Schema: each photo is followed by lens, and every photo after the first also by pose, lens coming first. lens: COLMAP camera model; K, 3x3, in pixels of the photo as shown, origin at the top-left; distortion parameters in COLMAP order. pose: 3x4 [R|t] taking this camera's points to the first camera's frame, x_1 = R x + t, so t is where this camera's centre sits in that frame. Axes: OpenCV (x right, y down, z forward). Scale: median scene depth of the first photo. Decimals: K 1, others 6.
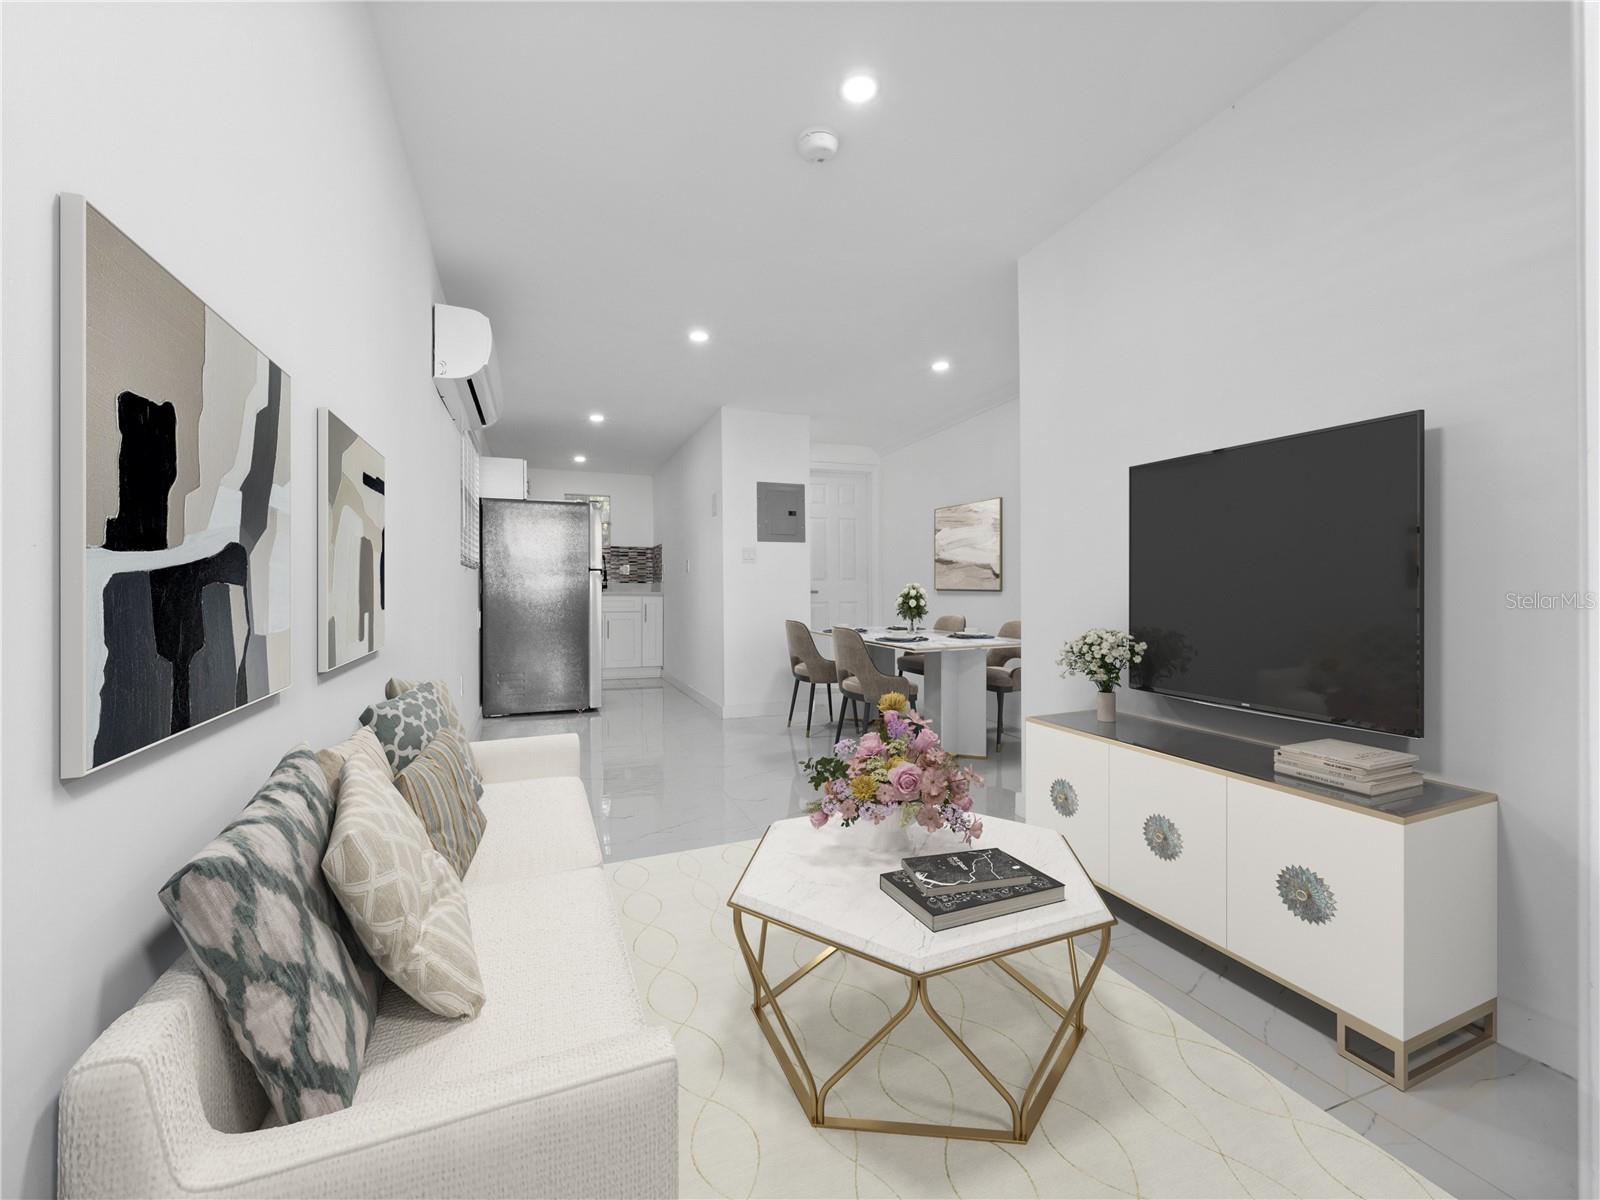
lens RADIAL K [[670.2, 0, 800.0], [0, 670.2, 600.0], [0, 0, 1]] dist [-0.000223, -0.017397]
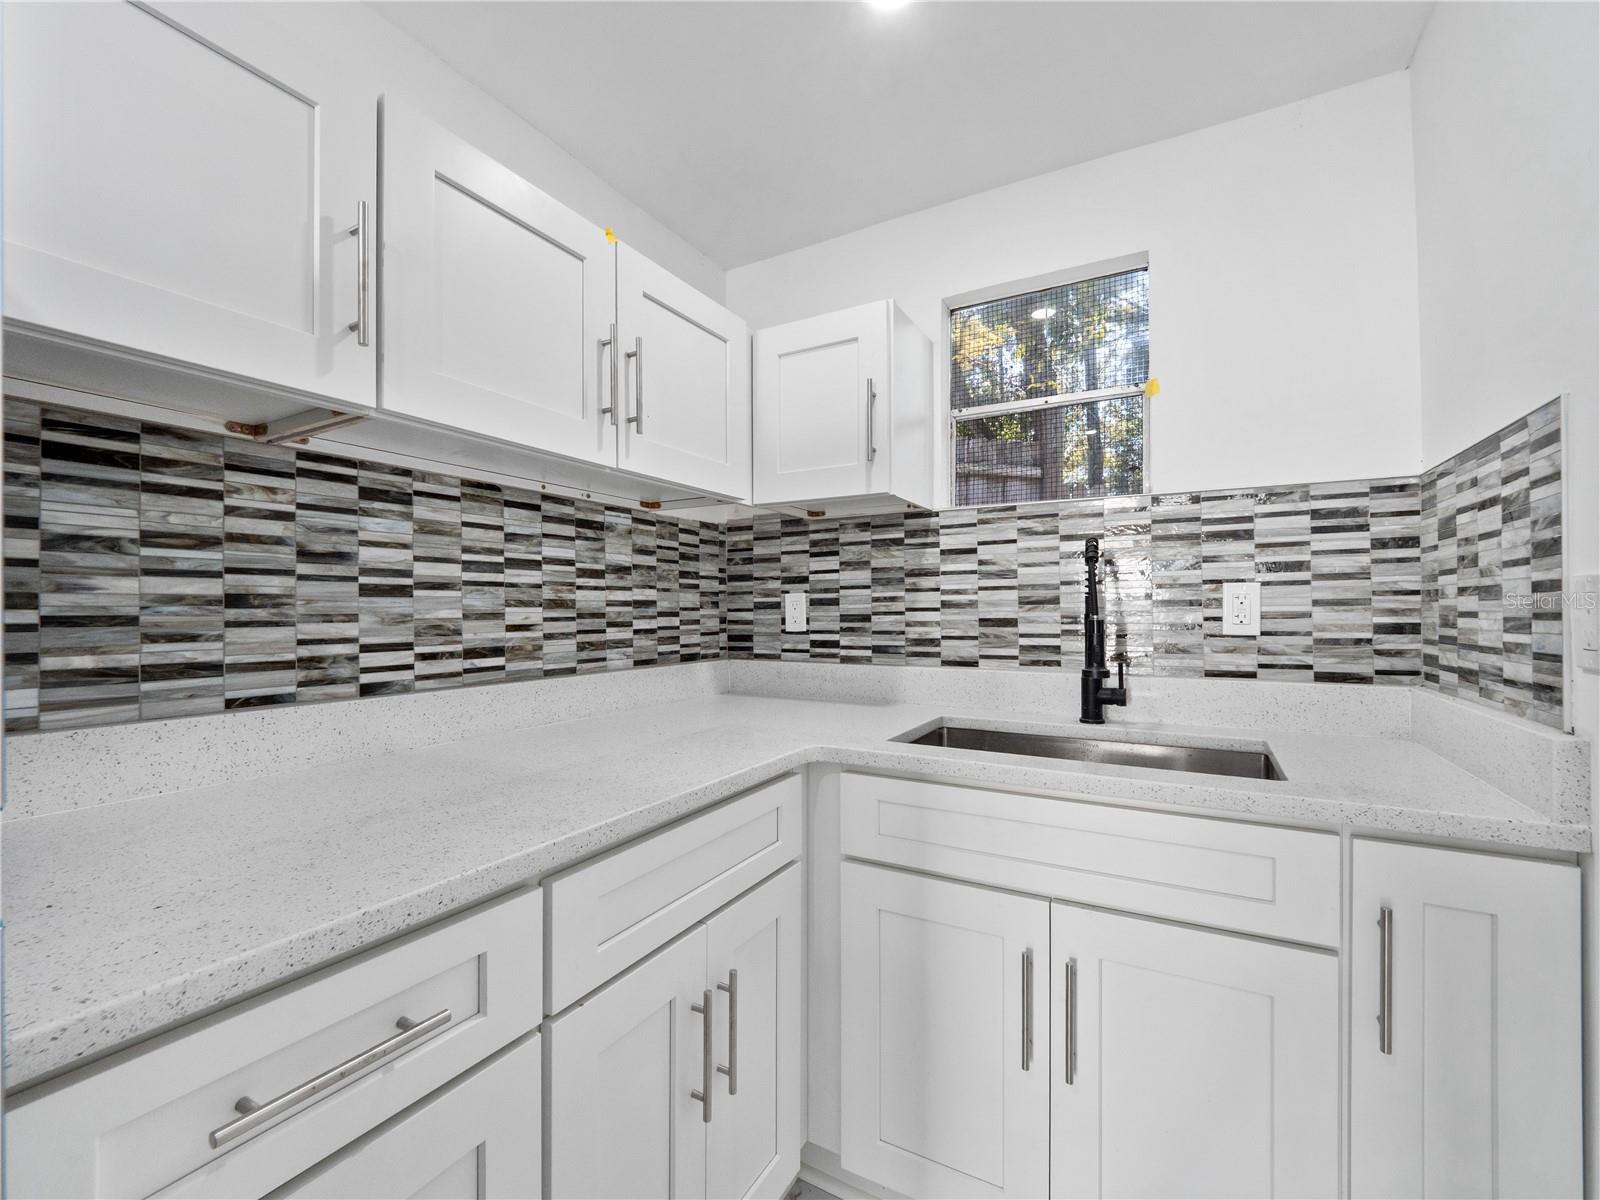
lens RADIAL K [[670.2, 0, 800.0], [0, 670.2, 600.0], [0, 0, 1]] dist [-0.000223, -0.017397]
pose [[0.607127, -0.003737, -0.794596, -0.248435], [-0.003568, 0.999966, -0.007429, -0.061900], [0.794597, 0.007345, 0.607093, 1.057484]]
